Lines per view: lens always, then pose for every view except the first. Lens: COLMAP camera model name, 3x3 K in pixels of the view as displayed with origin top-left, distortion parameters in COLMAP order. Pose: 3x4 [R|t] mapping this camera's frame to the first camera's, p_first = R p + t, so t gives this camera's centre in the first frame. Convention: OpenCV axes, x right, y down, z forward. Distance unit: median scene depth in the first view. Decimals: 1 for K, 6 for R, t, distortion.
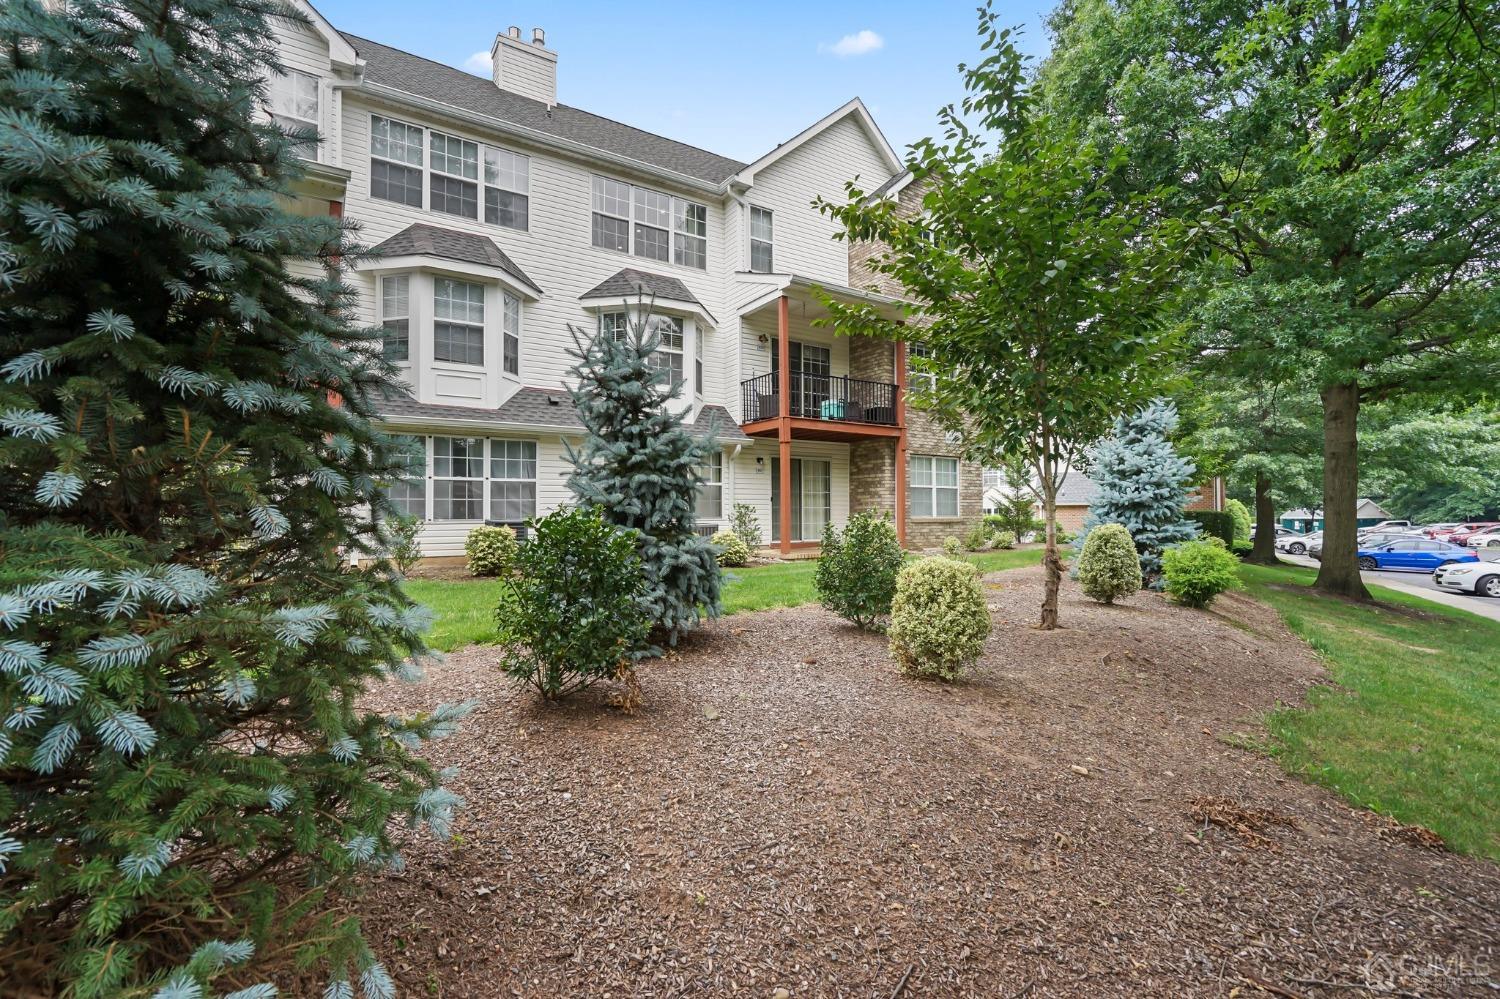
lens RADIAL K [[684.0, 0, 751.2], [0, 684.0, 504.6], [0, 0, 1]] dist [-0.011202, 0.003011]
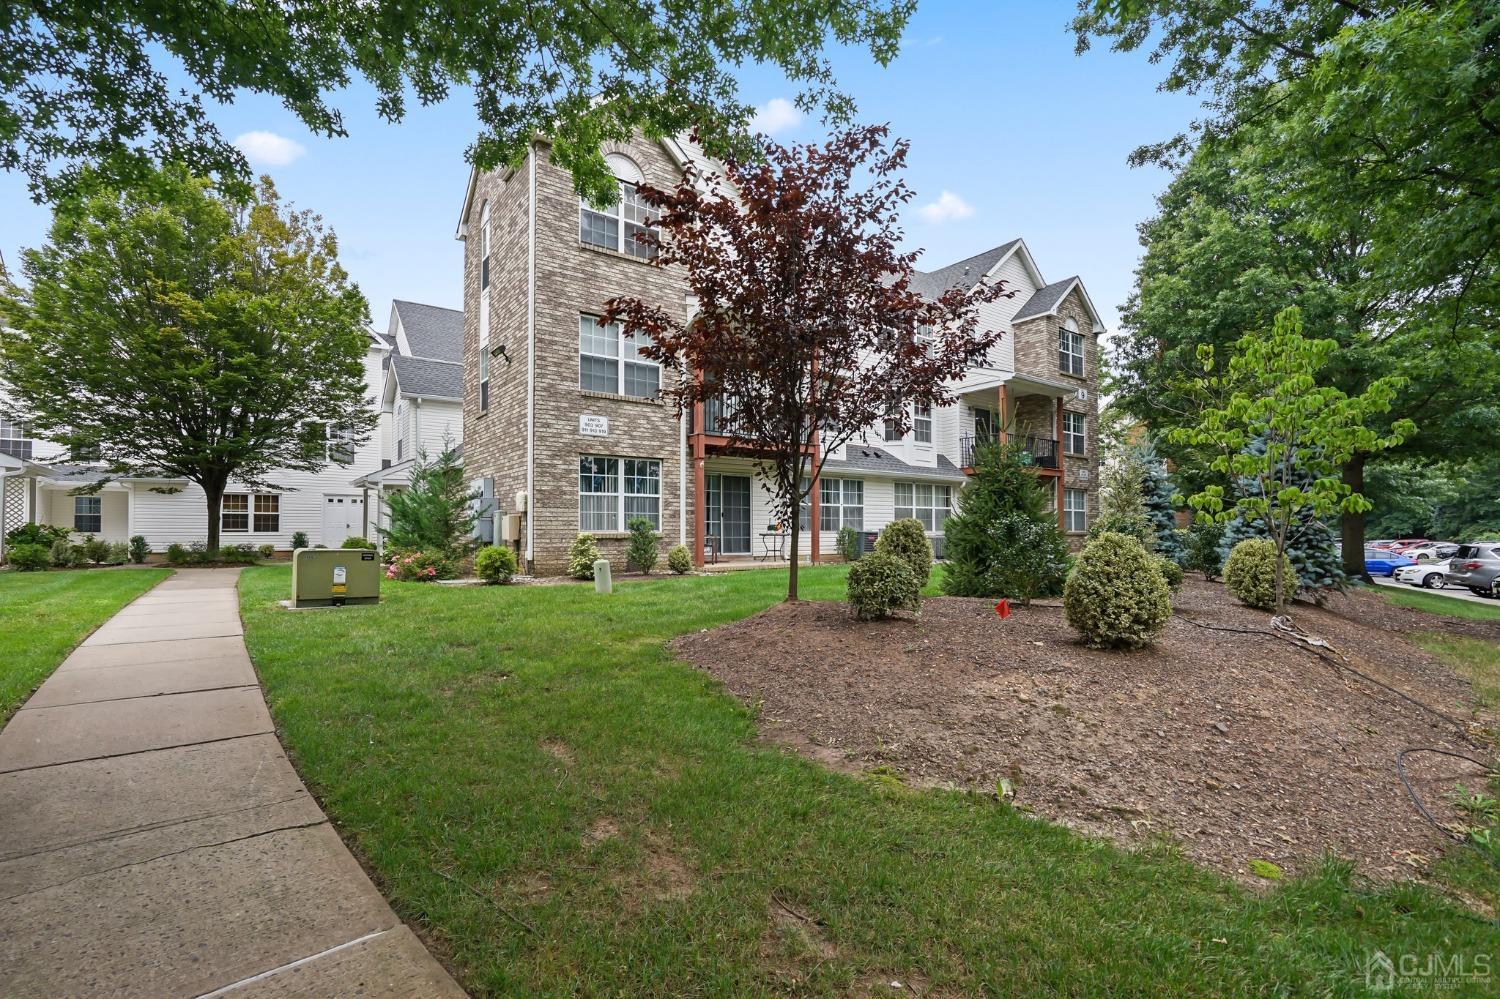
lens RADIAL K [[684.0, 0, 747.3], [0, 684.0, 497.3], [0, 0, 1]] dist [-0.011202, 0.003011]
pose [[0.998470, 0.013008, 0.053743, -0.471942], [-0.011614, 0.999590, -0.026179, -0.007955], [-0.054062, 0.025514, 0.998212, -0.373896]]
